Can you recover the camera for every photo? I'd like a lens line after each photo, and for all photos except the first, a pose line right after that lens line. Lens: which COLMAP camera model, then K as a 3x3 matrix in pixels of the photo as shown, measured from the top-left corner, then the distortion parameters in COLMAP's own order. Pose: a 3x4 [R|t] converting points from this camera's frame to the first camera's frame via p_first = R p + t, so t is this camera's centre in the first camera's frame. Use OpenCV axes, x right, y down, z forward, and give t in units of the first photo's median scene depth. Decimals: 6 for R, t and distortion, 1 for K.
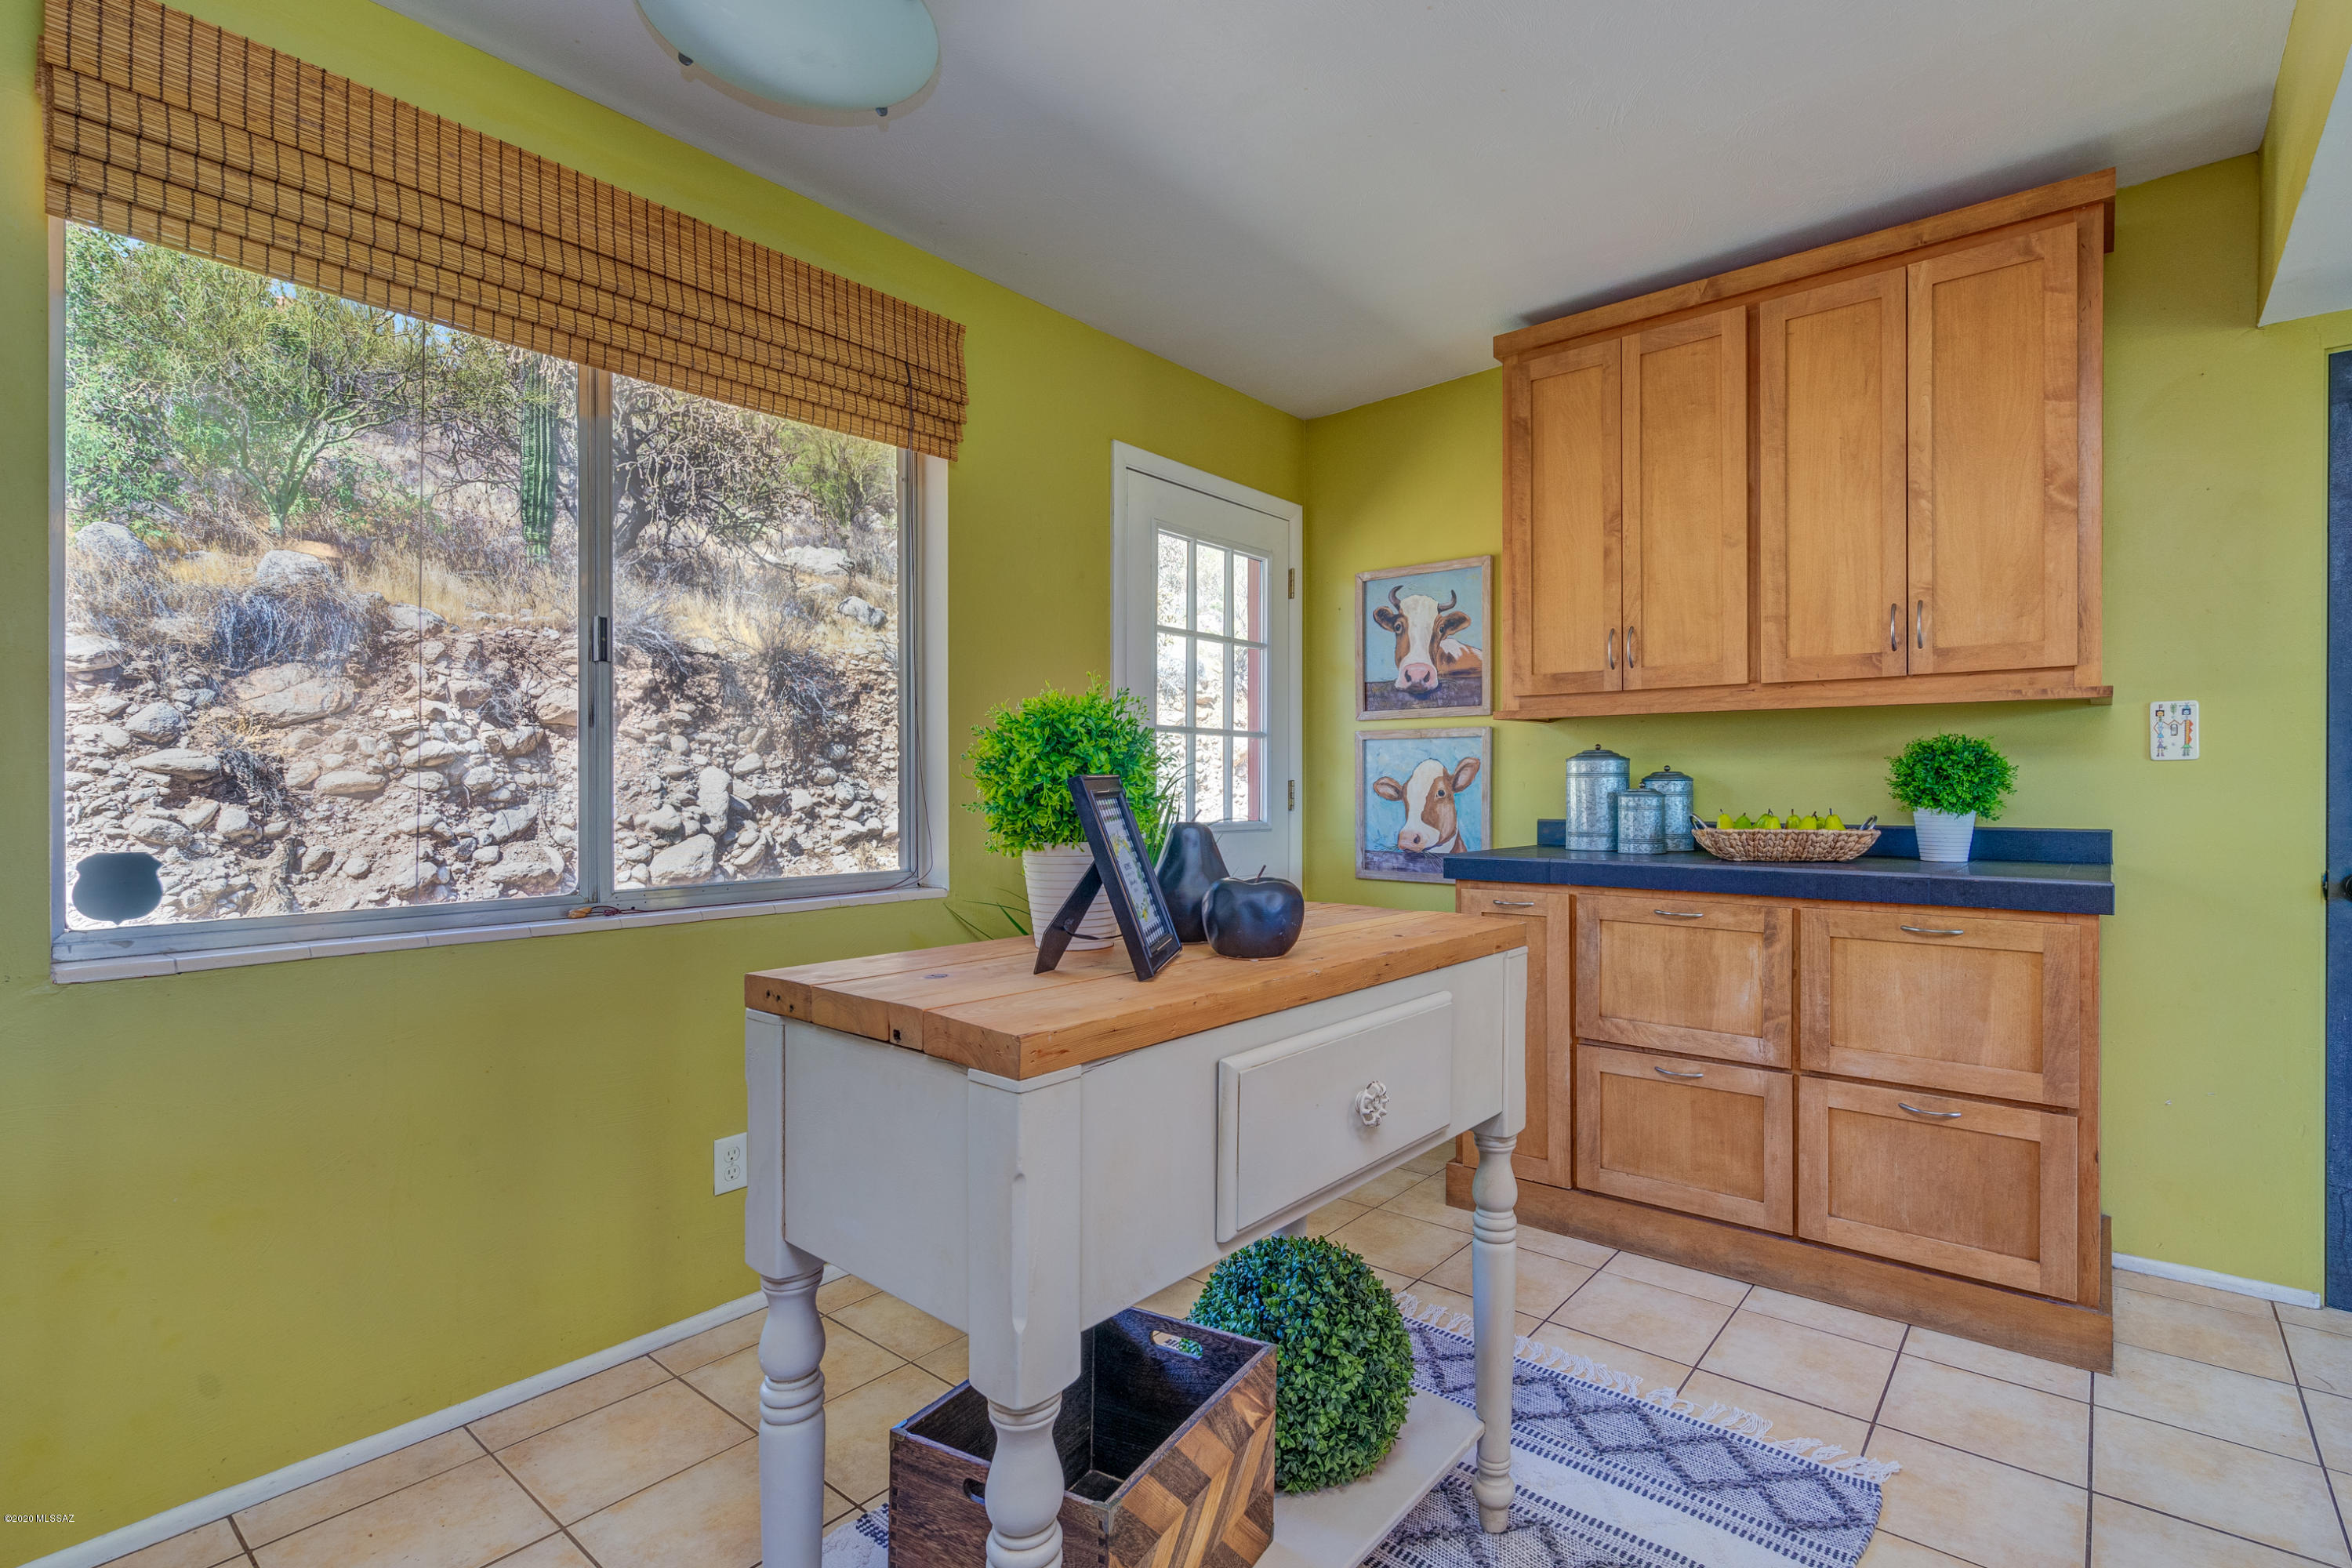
lens RADIAL K [[1128.3, 0, 1198.4], [0, 1128.3, 793.0], [0, 0, 1]] dist [-0.002628, -0.000352]
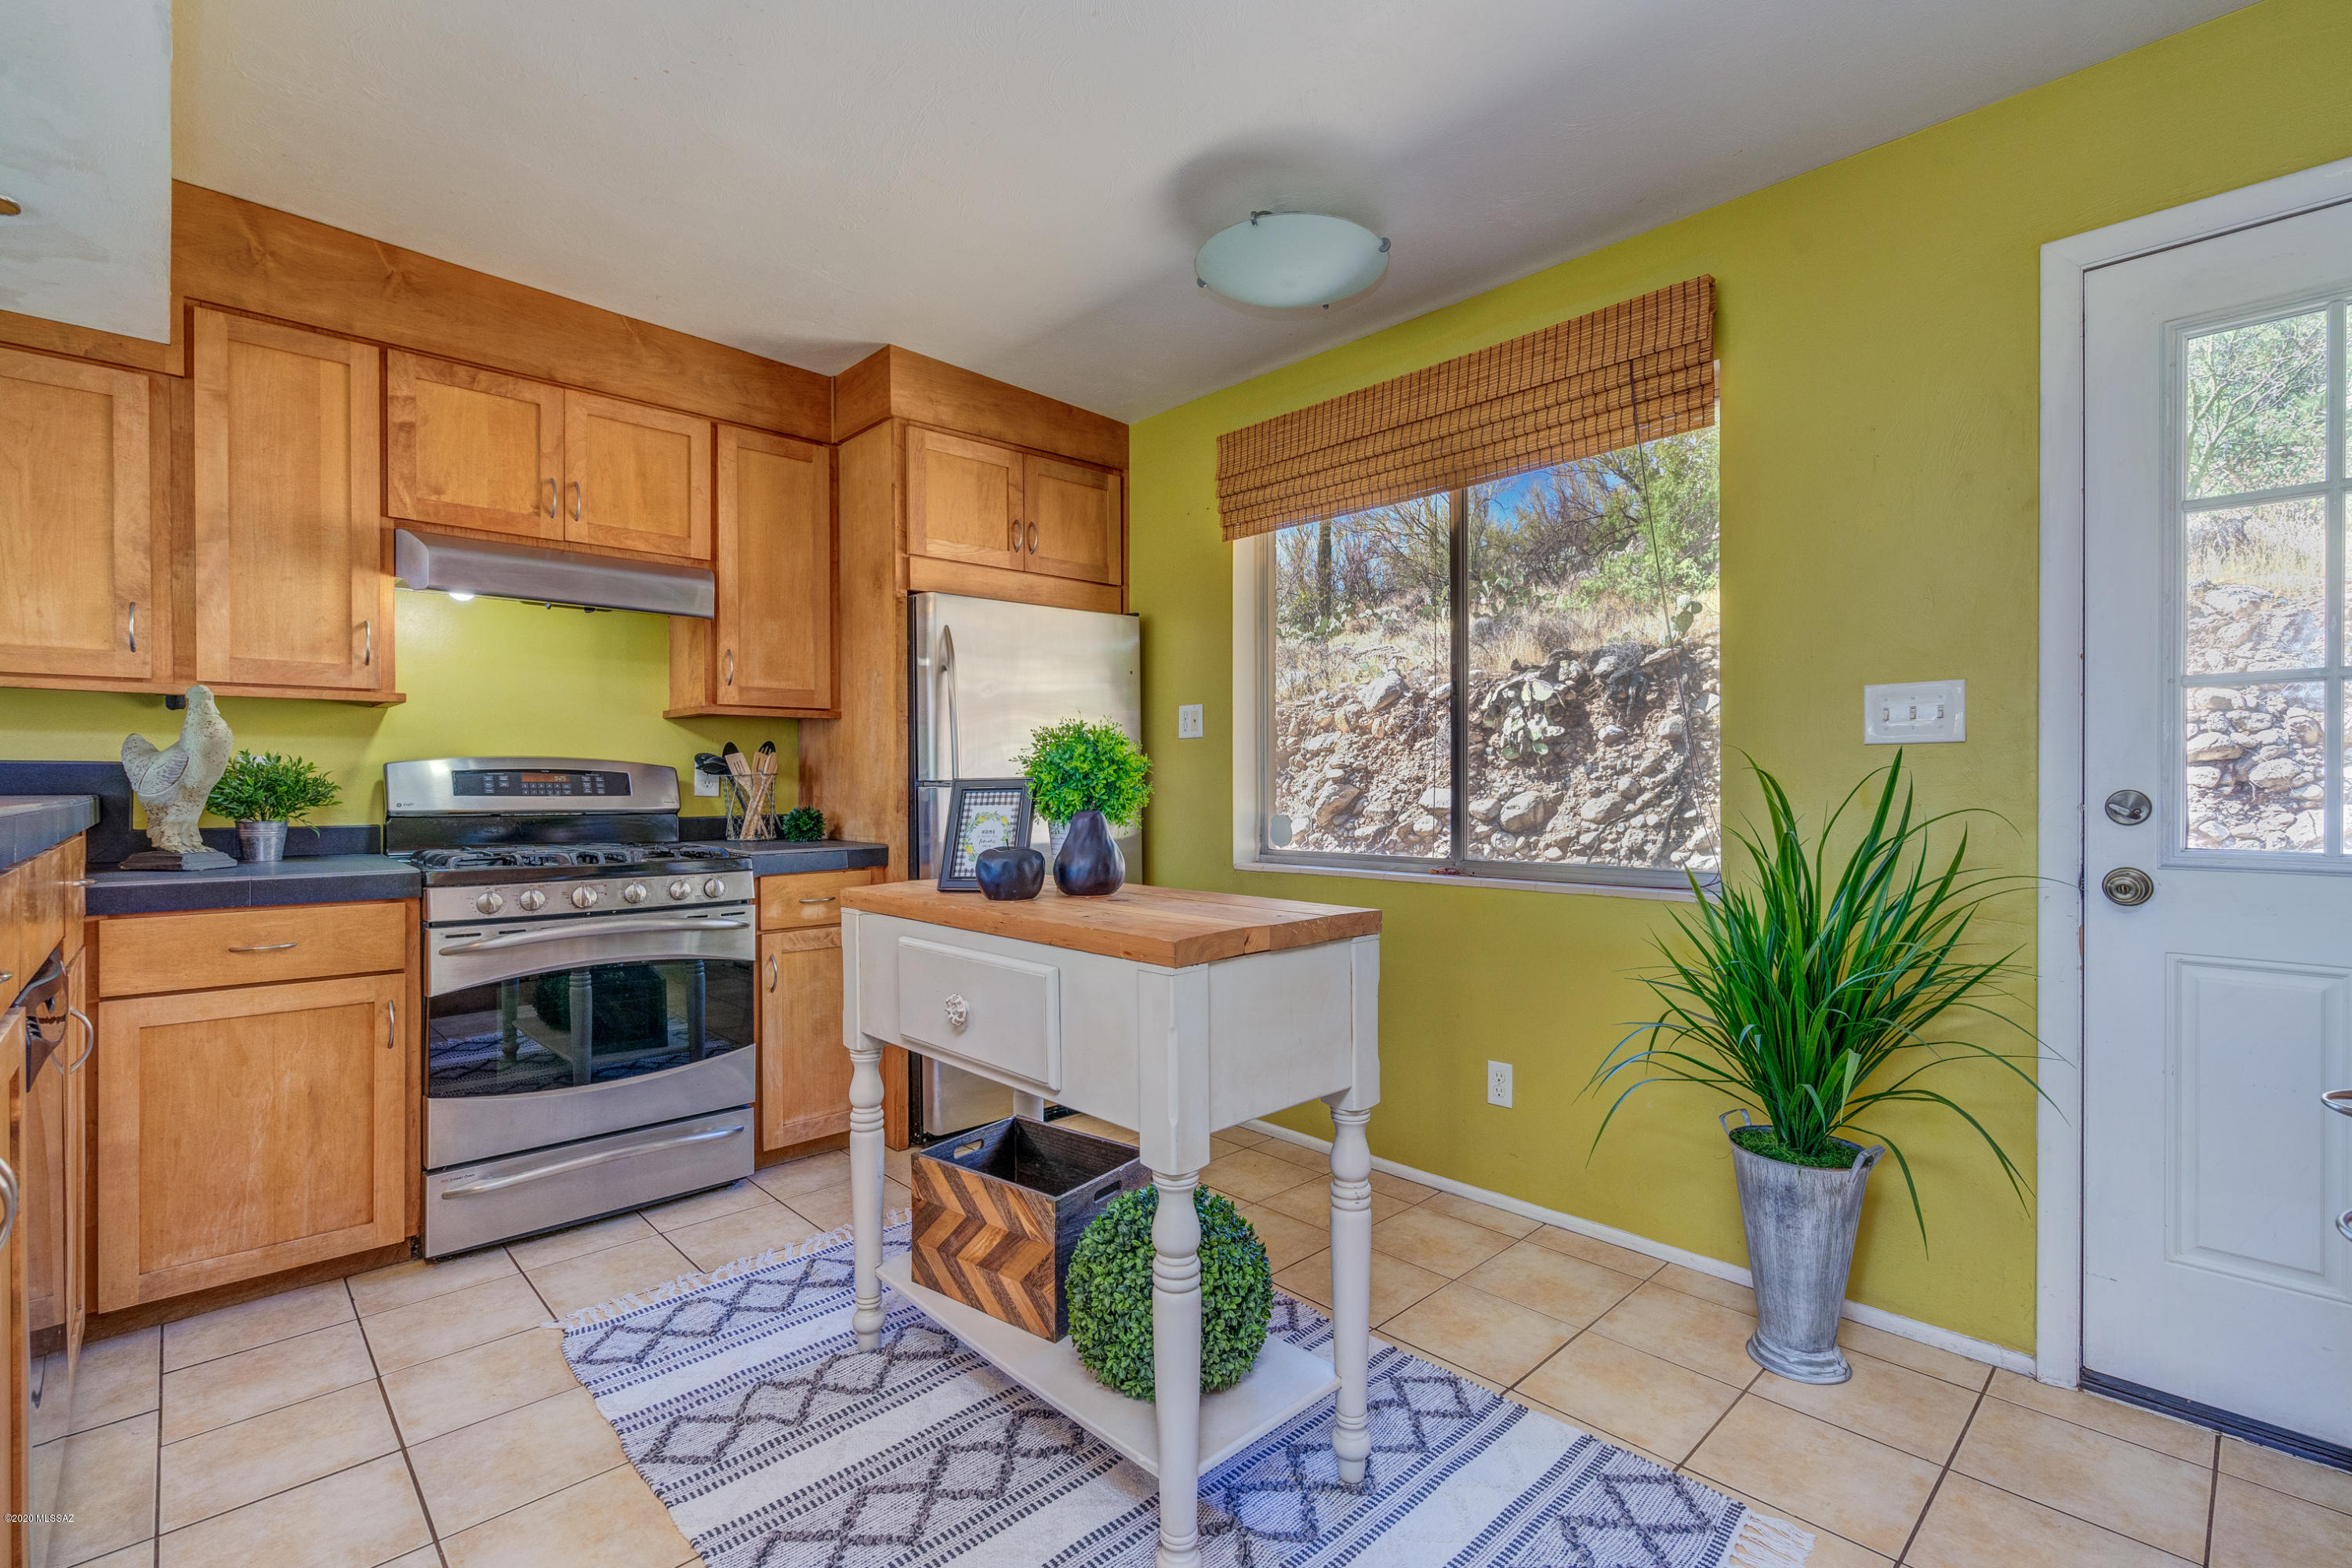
lens RADIAL K [[1066.4, 0, 1180.7], [0, 1066.4, 781.3], [0, 0, 1]] dist [-0.004235, 0.001888]
pose [[-0.131626, -0.003793, -0.991292, 0.284398], [-0.003861, 0.999987, -0.003314, -0.000756], [0.991292, 0.003391, -0.131639, 0.283178]]
